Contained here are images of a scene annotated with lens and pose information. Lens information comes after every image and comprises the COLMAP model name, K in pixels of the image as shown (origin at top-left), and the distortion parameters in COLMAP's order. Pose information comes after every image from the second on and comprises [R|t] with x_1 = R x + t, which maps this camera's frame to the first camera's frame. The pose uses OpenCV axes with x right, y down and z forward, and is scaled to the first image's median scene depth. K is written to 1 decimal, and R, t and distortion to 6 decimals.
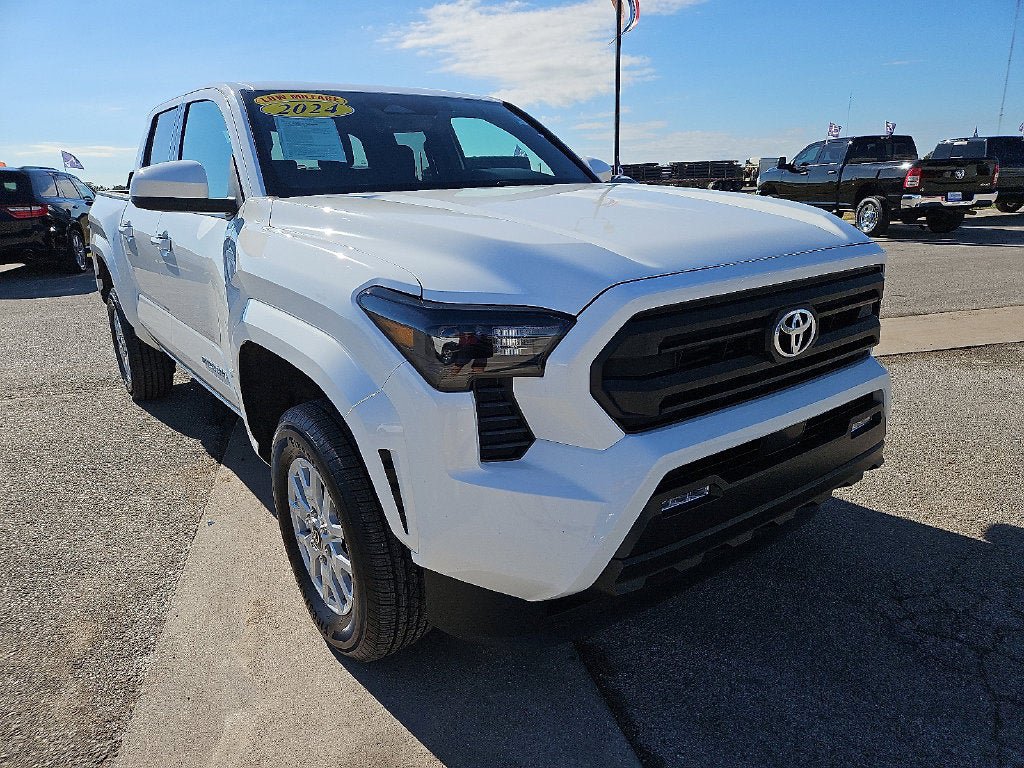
lens RADIAL K [[696.5, 0, 534.0], [0, 696.5, 403.0], [0, 0, 1]] dist [0.068146, -0.068165]
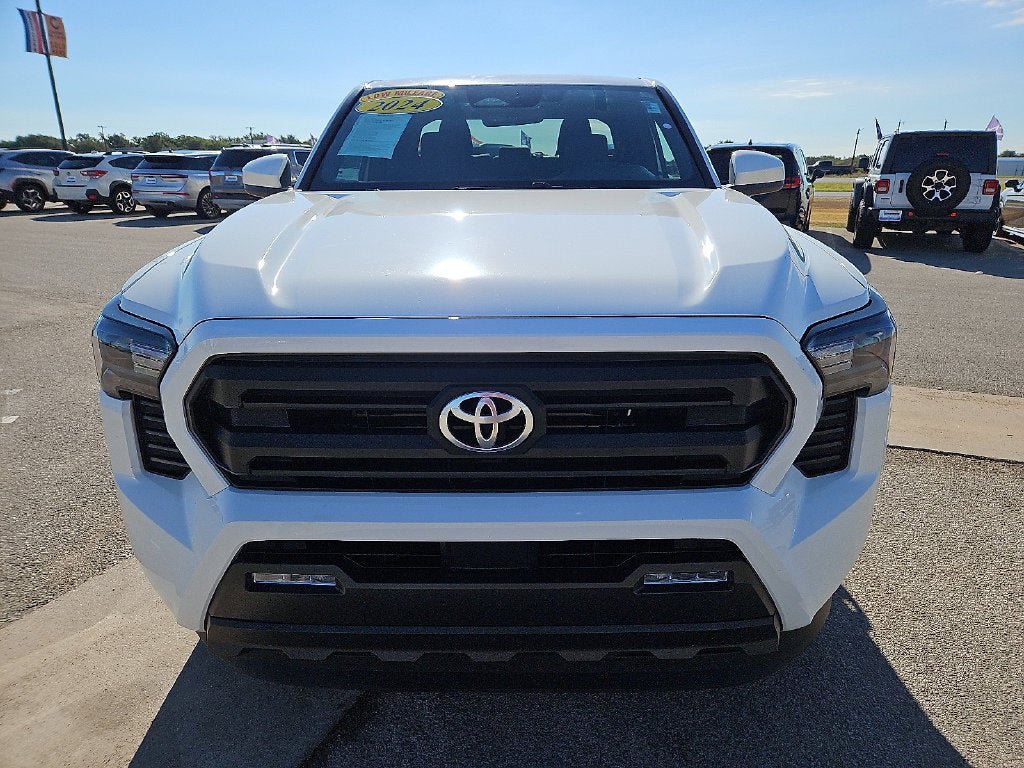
lens RADIAL K [[665.5, 0, 537.8], [0, 665.5, 391.4], [0, 0, 1]] dist [0.093453, -0.049137]
pose [[0.797335, 0.225311, -0.559903, 0.096800], [-0.206042, 0.973587, 0.098365, -0.025529], [0.567277, 0.036934, 0.822698, 0.053716]]
